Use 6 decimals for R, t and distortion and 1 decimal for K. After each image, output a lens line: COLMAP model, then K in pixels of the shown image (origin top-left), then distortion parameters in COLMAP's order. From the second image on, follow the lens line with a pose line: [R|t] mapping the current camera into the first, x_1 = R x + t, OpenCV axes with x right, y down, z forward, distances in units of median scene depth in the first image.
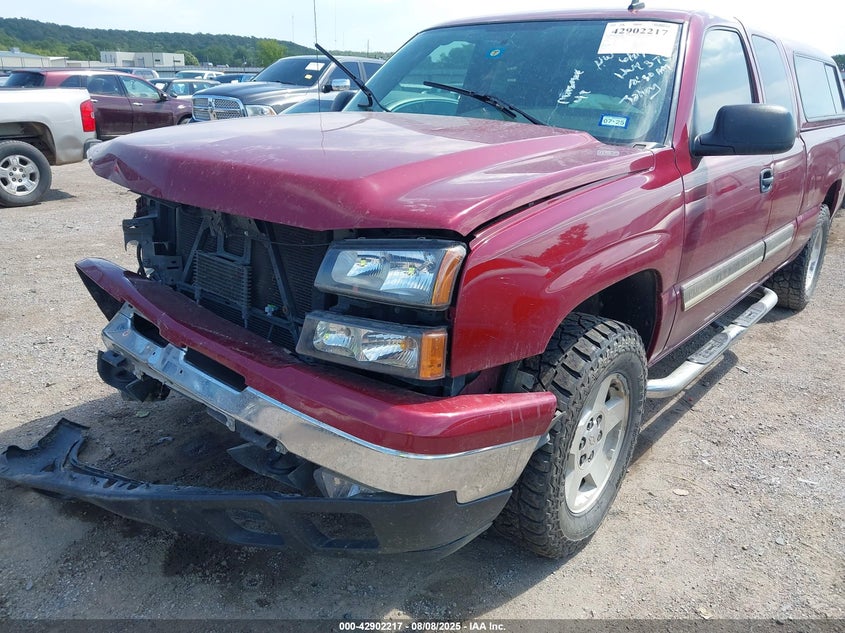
lens RADIAL K [[668.0, 0, 421.6], [0, 668.0, 318.4], [0, 0, 1]] dist [-0.029299, 0.002972]
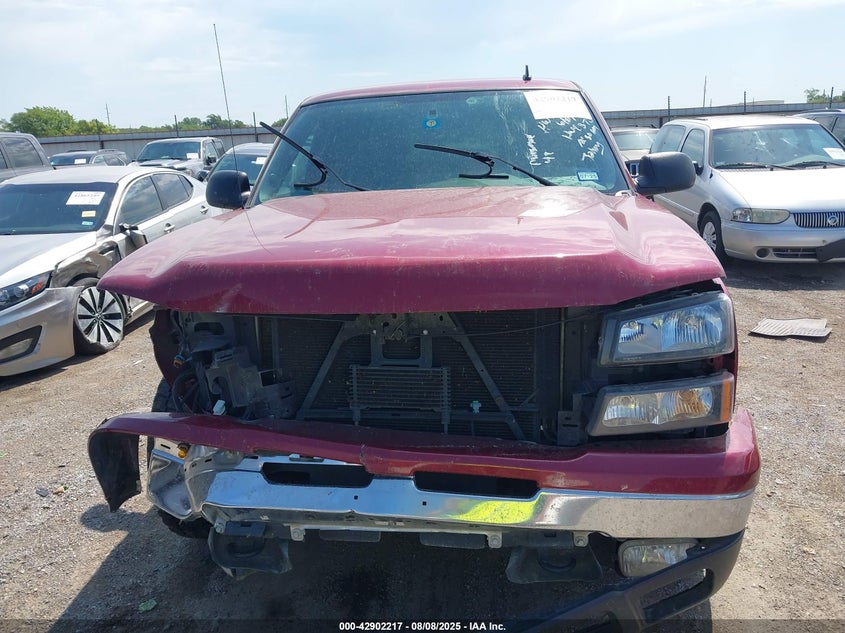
lens RADIAL K [[668.0, 0, 421.7], [0, 668.0, 315.6], [0, 0, 1]] dist [-0.029299, 0.002972]
pose [[0.837018, -0.194647, 0.511383, -0.731126], [0.235330, 0.971795, -0.015289, -0.138233], [-0.493984, 0.133141, 0.859217, 0.224770]]
